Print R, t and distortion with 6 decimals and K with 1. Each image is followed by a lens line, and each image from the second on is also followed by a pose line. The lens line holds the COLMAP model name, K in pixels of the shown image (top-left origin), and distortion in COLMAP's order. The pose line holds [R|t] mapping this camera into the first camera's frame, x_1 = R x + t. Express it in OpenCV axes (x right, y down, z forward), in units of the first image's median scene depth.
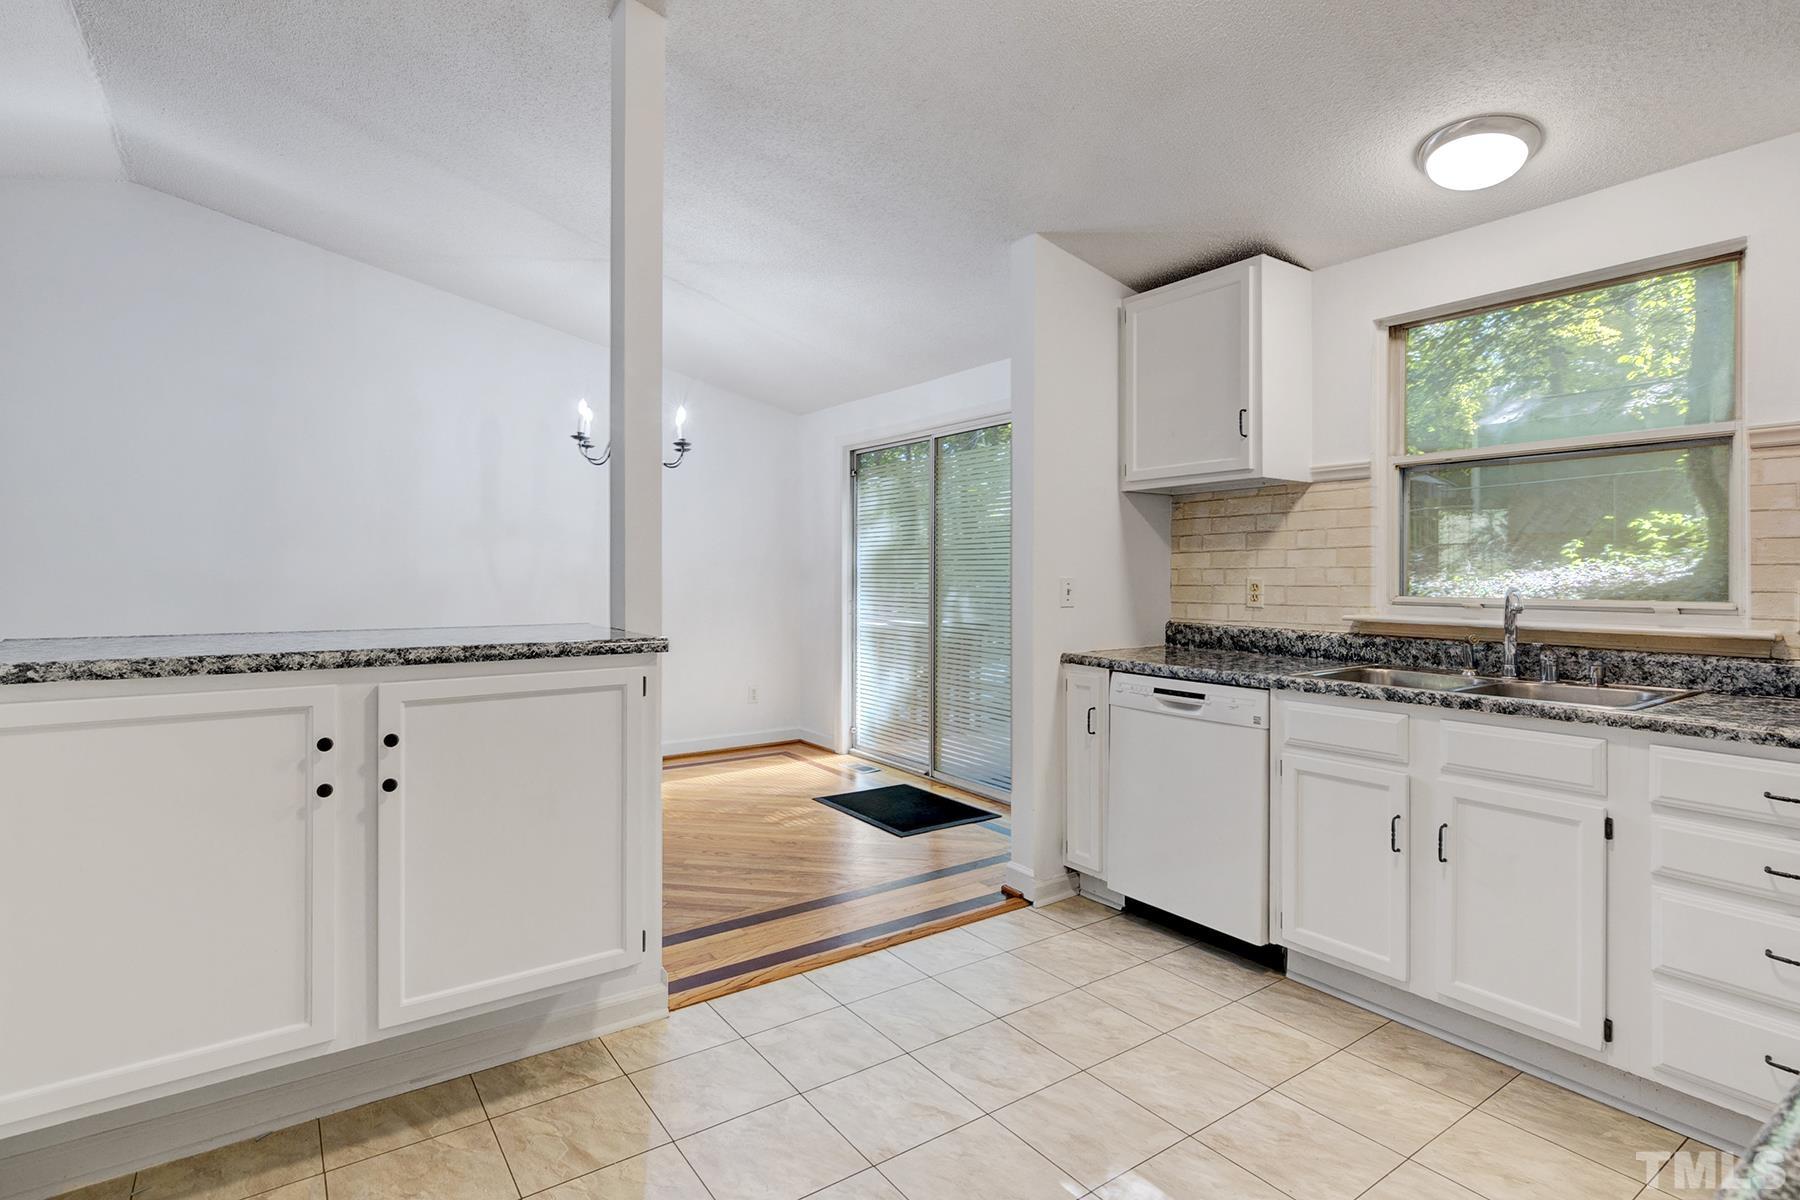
lens RADIAL K [[878.1, 0, 899.2], [0, 878.1, 575.6], [0, 0, 1]] dist [0.000009, 0.000468]
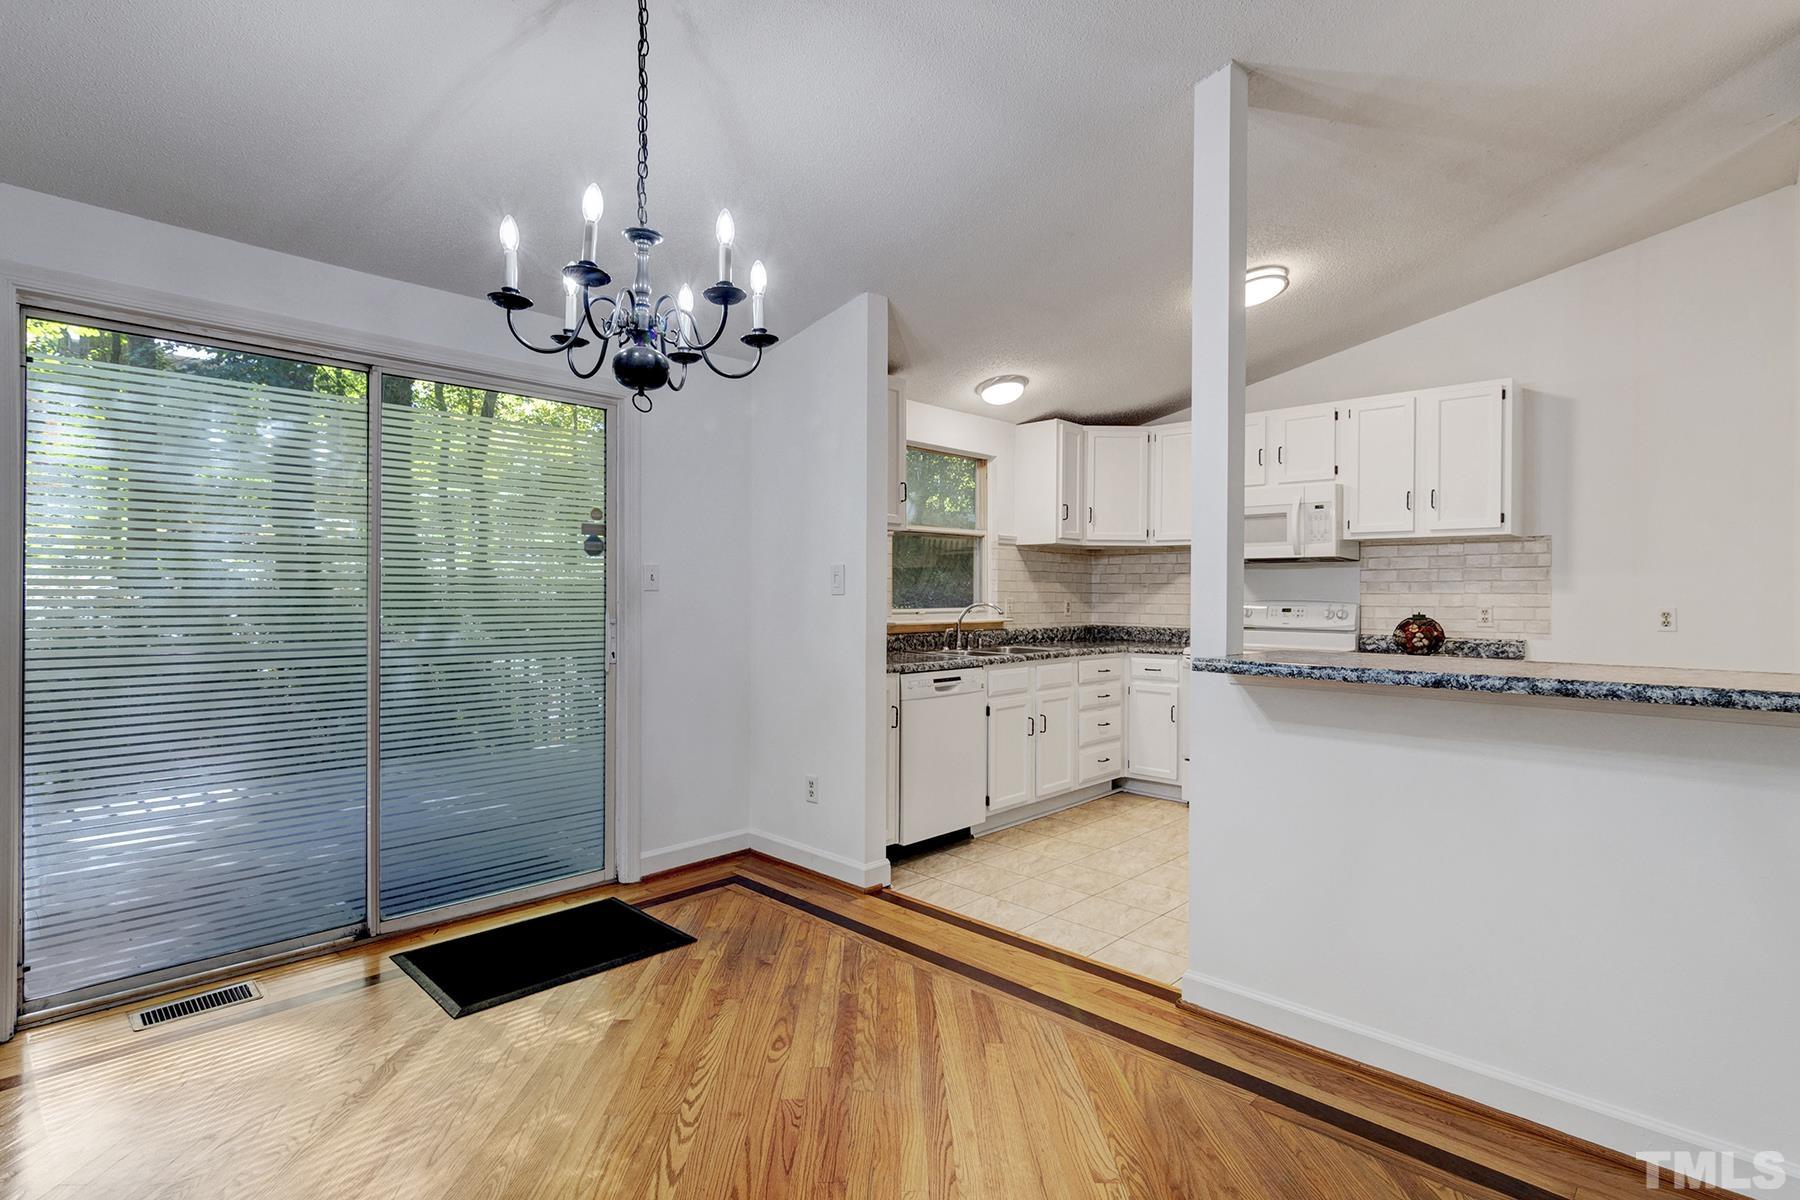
lens RADIAL K [[882.7, 0, 892.9], [0, 882.7, 582.6], [0, 0, 1]] dist [-0.000629, 0.000568]
pose [[-0.173020, 0.004614, 0.984907, -1.077757], [-0.001284, 0.999987, -0.004910, -0.018715], [-0.984917, -0.002114, -0.173012, 1.310180]]
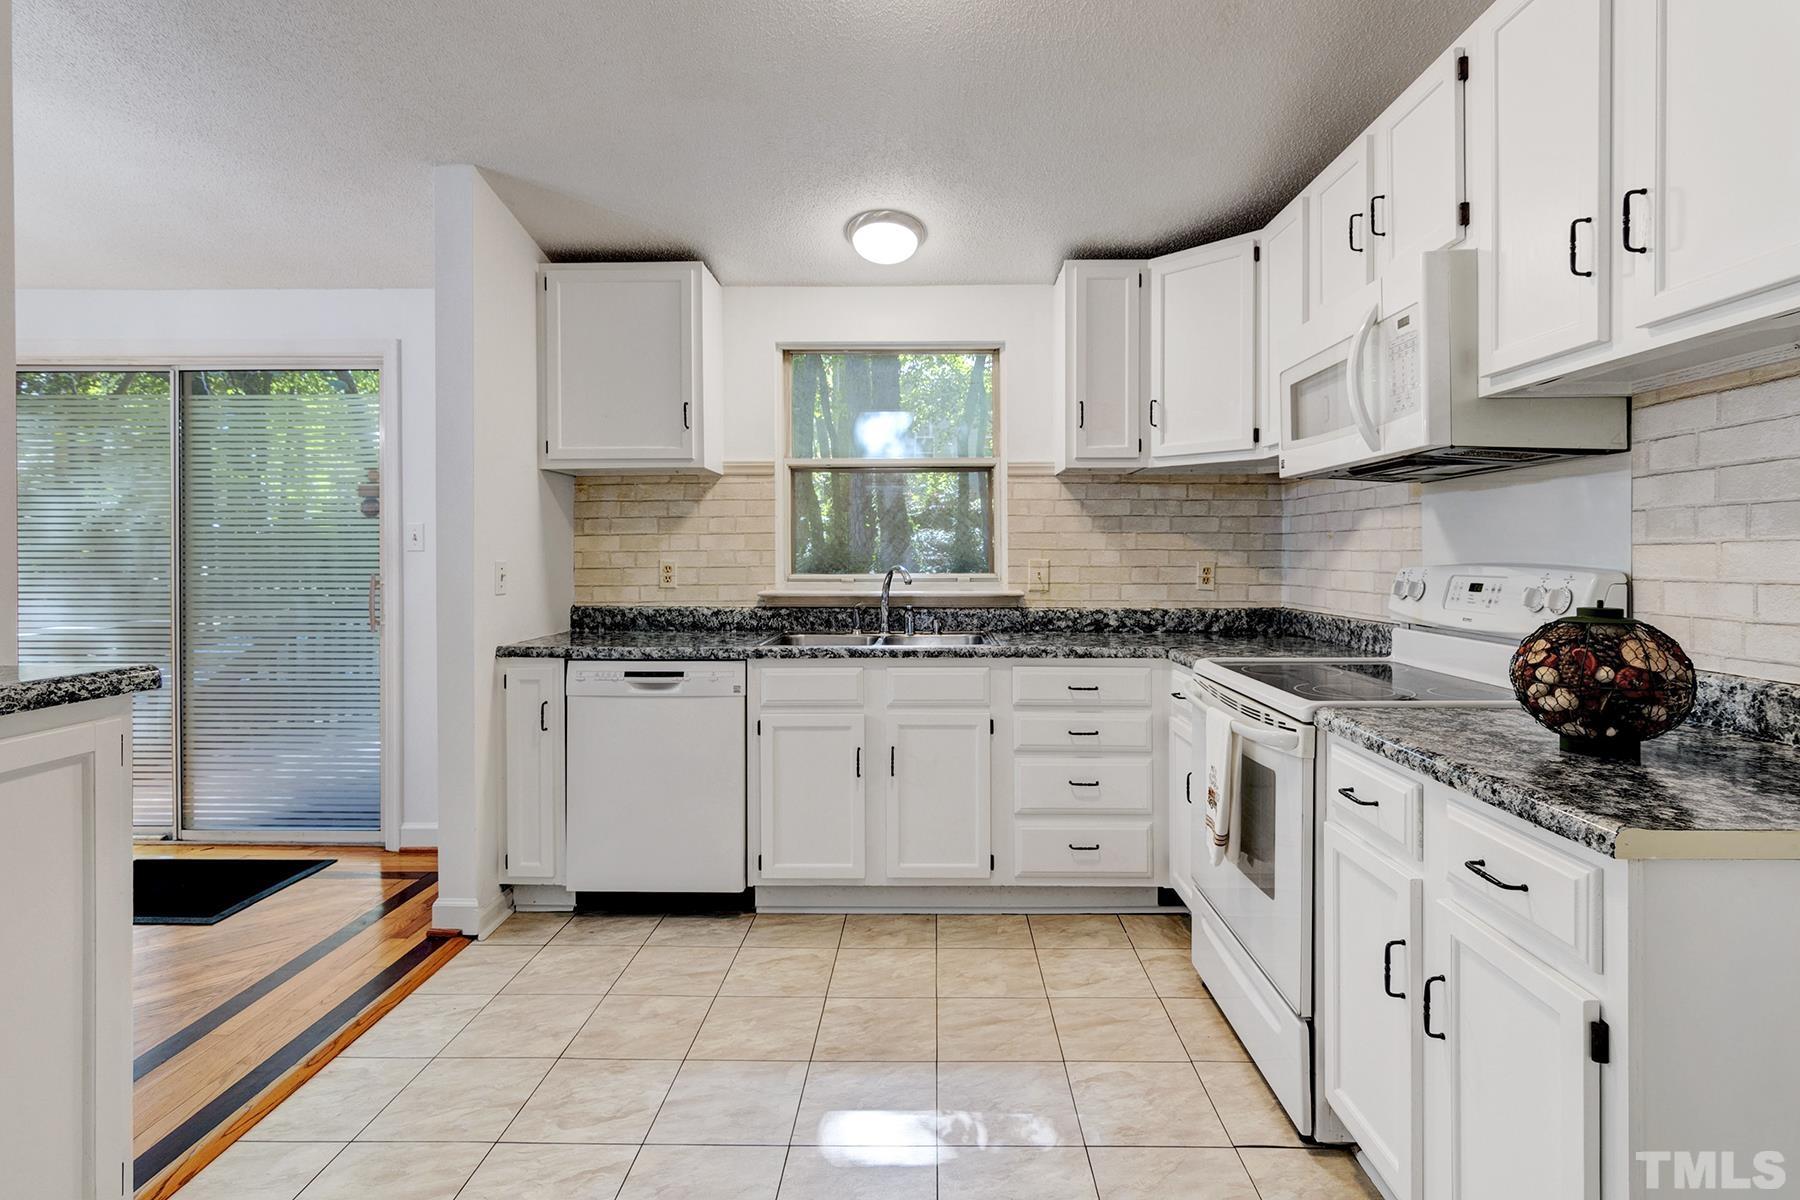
lens RADIAL K [[878.9, 0, 906.7], [0, 878.9, 558.2], [0, 0, 1]] dist [-0.002032, 0.000185]
pose [[0.597324, -0.006478, 0.801974, -0.315448], [0.005982, 0.999976, 0.003622, -0.002191], [-0.801978, 0.002634, 0.597348, 0.152343]]
